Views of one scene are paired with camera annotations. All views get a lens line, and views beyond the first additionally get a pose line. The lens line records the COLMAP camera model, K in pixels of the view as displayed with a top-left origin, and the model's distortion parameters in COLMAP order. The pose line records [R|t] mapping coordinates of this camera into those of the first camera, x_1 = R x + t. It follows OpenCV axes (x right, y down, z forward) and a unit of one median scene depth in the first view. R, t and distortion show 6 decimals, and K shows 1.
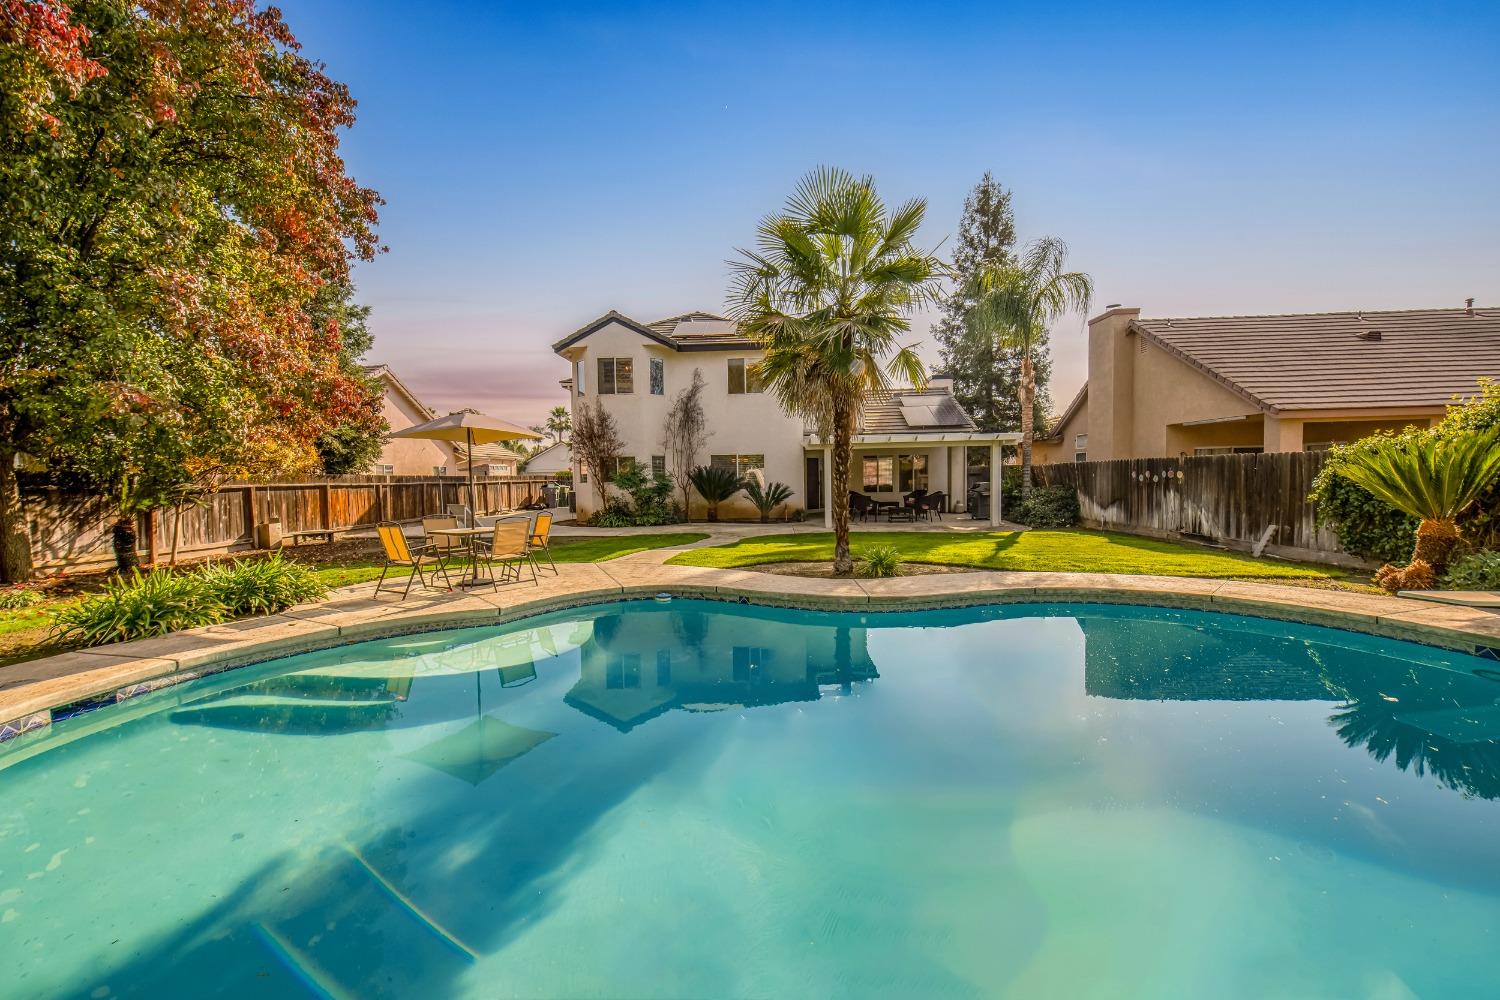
lens RADIAL K [[536.8, 0, 749.5], [0, 536.8, 519.5], [0, 0, 1]] dist [0.009617, 0.000056]
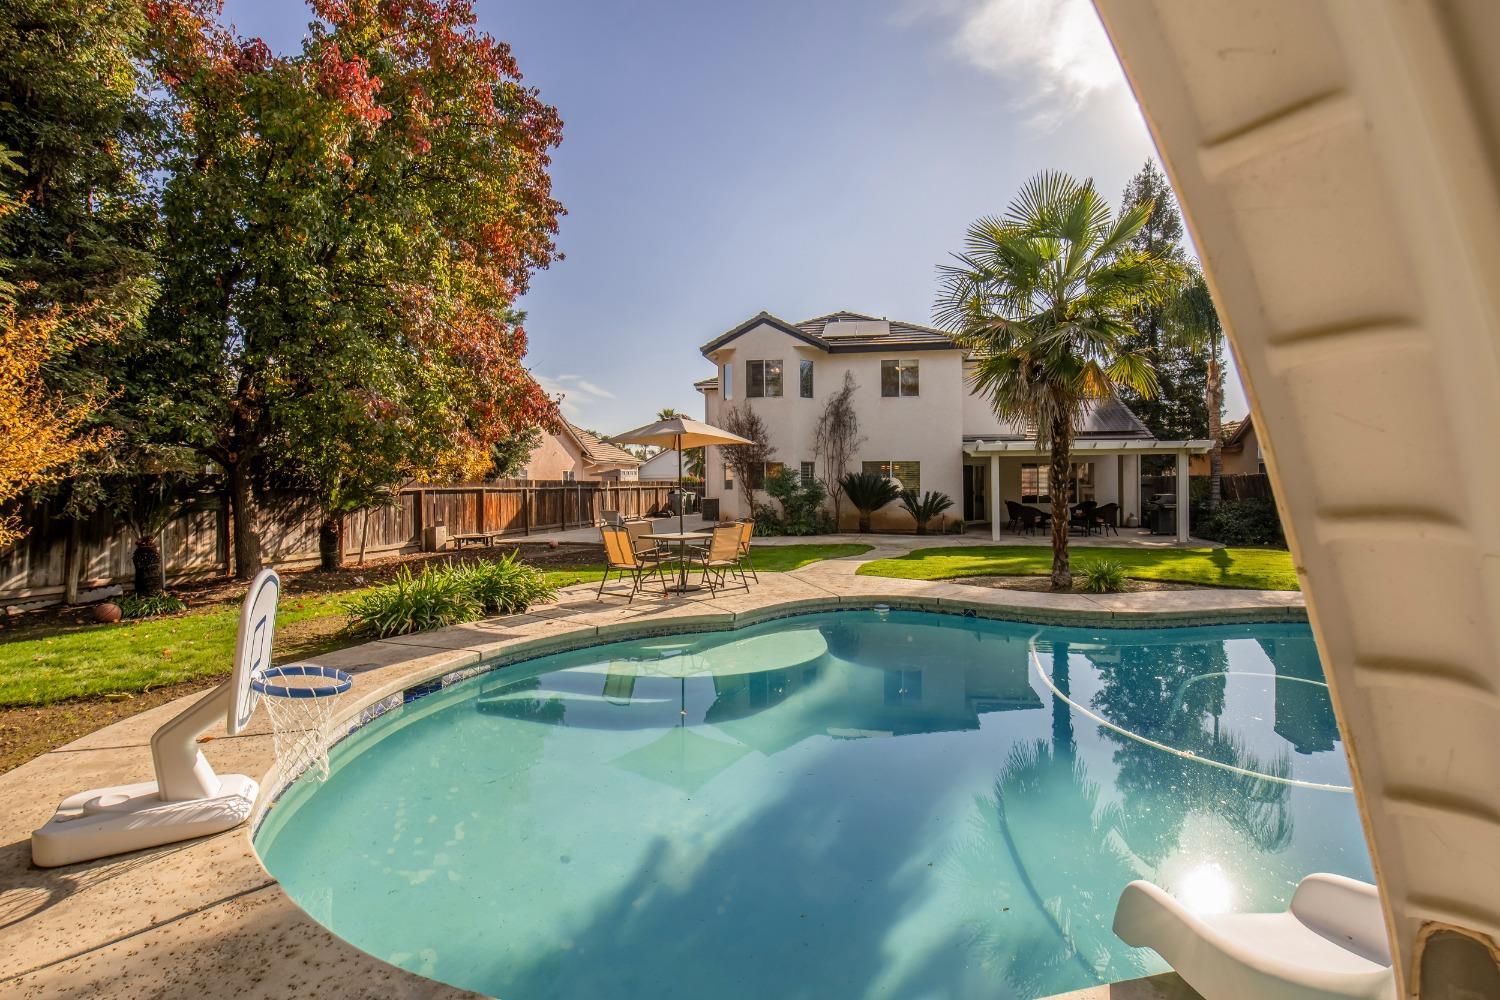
lens RADIAL K [[604.8, 0, 748.8], [0, 604.8, 504.6], [0, 0, 1]] dist [-0.003111, -0.005920]
pose [[0.997398, 0.012867, -0.070928, -0.226620], [-0.016162, 0.998807, -0.046073, 0.009030], [0.070251, 0.047100, 0.996417, -0.076926]]
